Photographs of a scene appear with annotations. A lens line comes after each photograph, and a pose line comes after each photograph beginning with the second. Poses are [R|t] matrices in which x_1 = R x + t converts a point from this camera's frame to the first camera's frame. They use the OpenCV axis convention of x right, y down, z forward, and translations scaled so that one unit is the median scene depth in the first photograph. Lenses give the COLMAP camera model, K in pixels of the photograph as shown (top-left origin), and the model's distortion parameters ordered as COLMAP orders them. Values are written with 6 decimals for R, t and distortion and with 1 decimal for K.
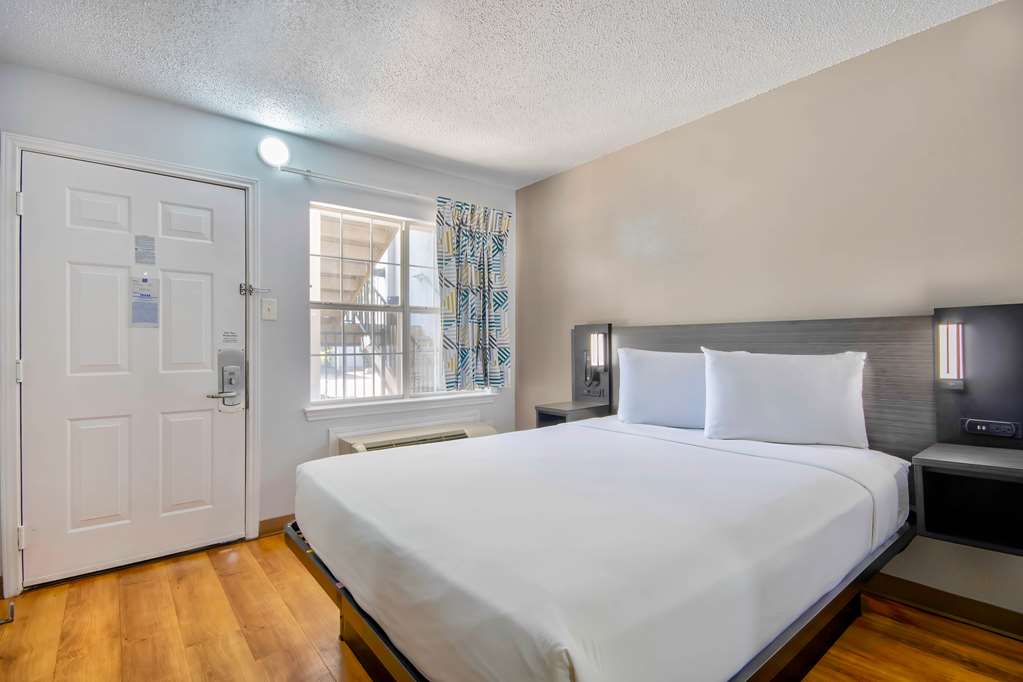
lens RADIAL K [[486.1, 0, 511.5], [0, 486.1, 341.0], [0, 0, 1]] dist [0.000160, 0.000038]
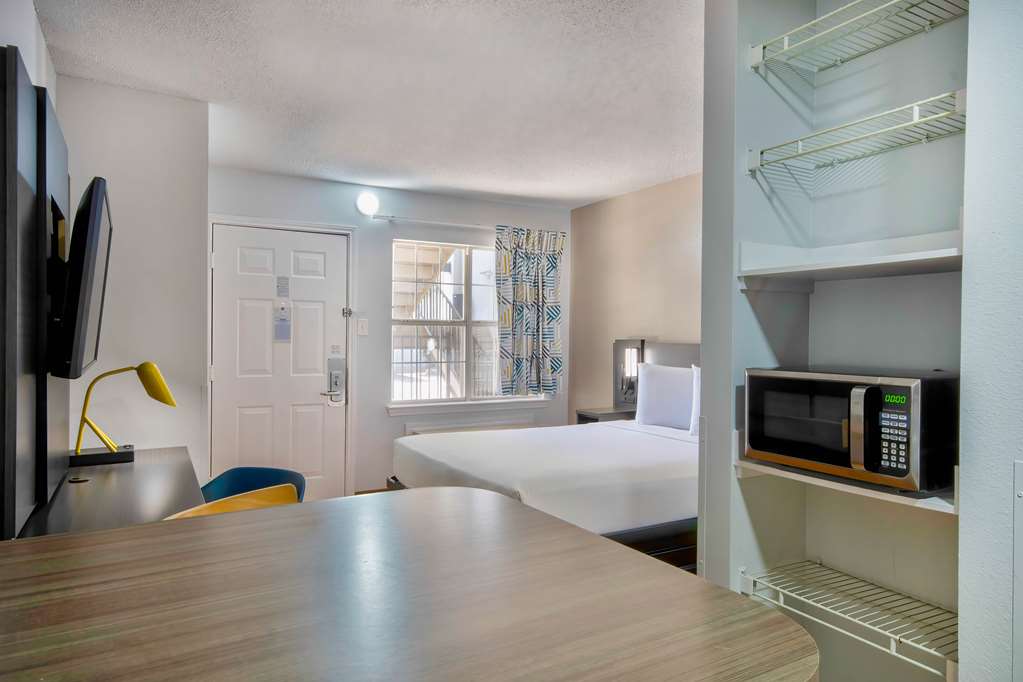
lens RADIAL K [[647.4, 0, 511.5], [0, 647.4, 341.0], [0, 0, 1]] dist [-0.000524, -0.000046]
pose [[0.987523, 0.012330, -0.156992, 0.121275], [-0.010812, 0.999886, 0.010517, -0.040170], [0.157104, -0.008688, 0.987544, -0.485873]]
